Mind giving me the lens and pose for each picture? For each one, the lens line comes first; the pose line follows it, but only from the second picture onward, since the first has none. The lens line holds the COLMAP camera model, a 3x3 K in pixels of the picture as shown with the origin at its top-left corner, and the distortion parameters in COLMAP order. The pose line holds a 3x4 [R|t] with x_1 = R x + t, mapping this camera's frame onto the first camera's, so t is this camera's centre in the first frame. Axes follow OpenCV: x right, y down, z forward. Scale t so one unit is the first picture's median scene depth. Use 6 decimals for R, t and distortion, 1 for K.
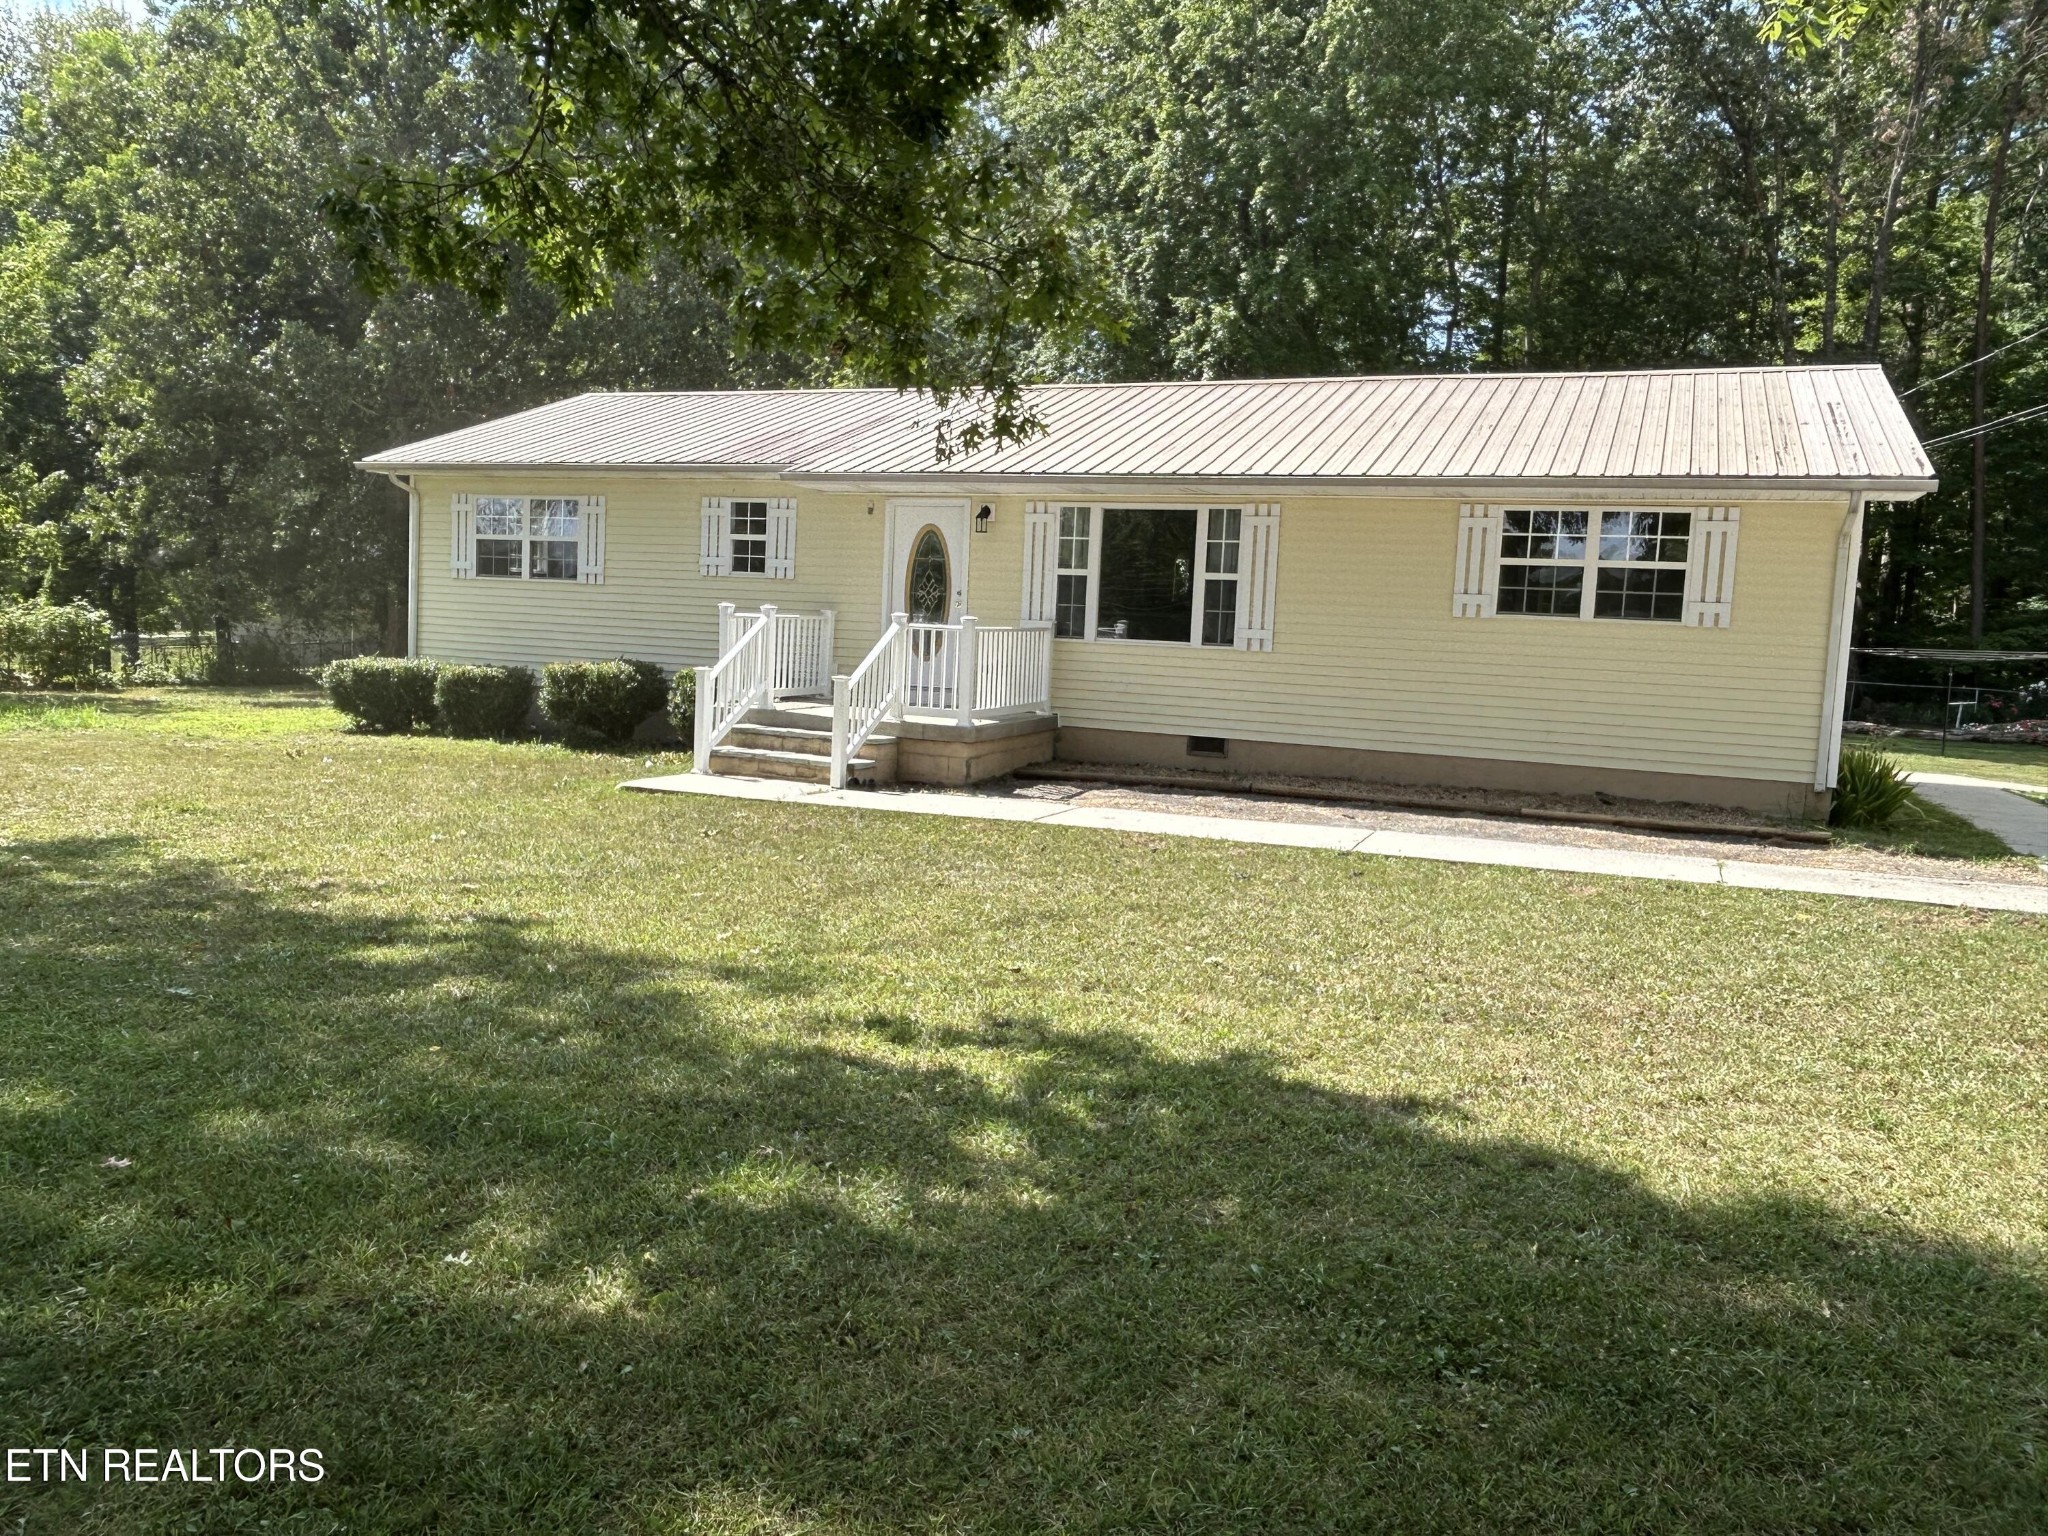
lens RADIAL K [[1508.5, 0, 1011.1], [0, 1508.5, 774.6], [0, 0, 1]] dist [0.012258, -0.025830]
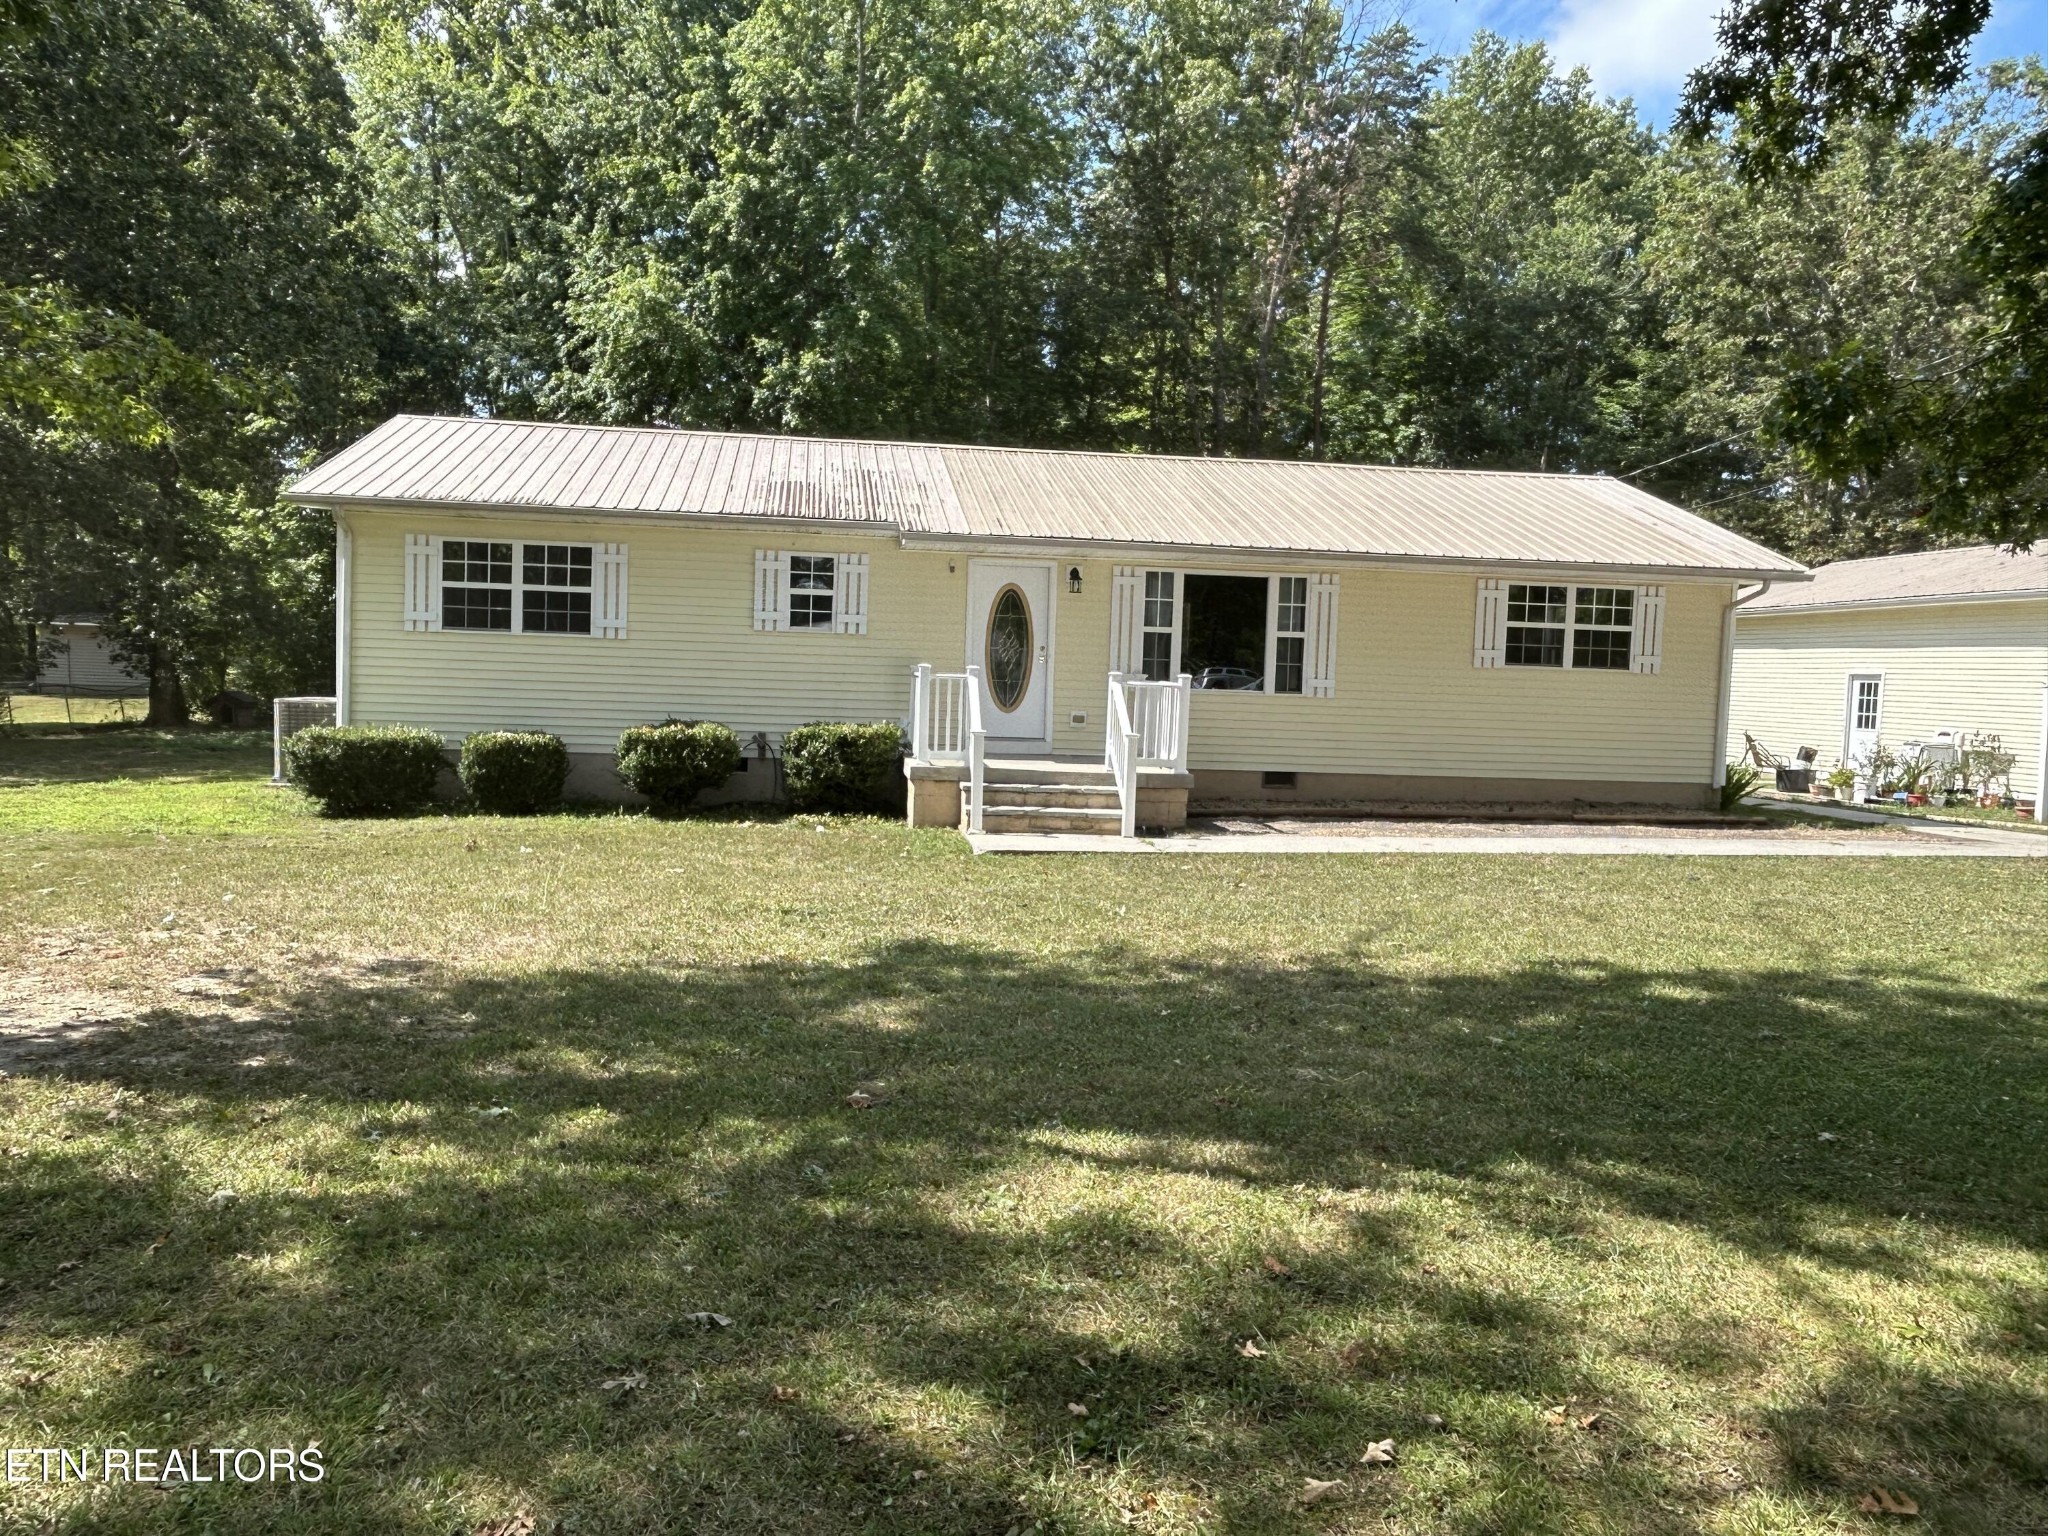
lens RADIAL K [[1508.5, 0, 1011.1], [0, 1508.5, 774.6], [0, 0, 1]] dist [0.012258, -0.025830]
pose [[0.856737, -0.052271, 0.513098, -0.650850], [0.058170, 0.998296, 0.004572, -0.040405], [-0.512463, 0.025929, 0.858318, 0.106519]]
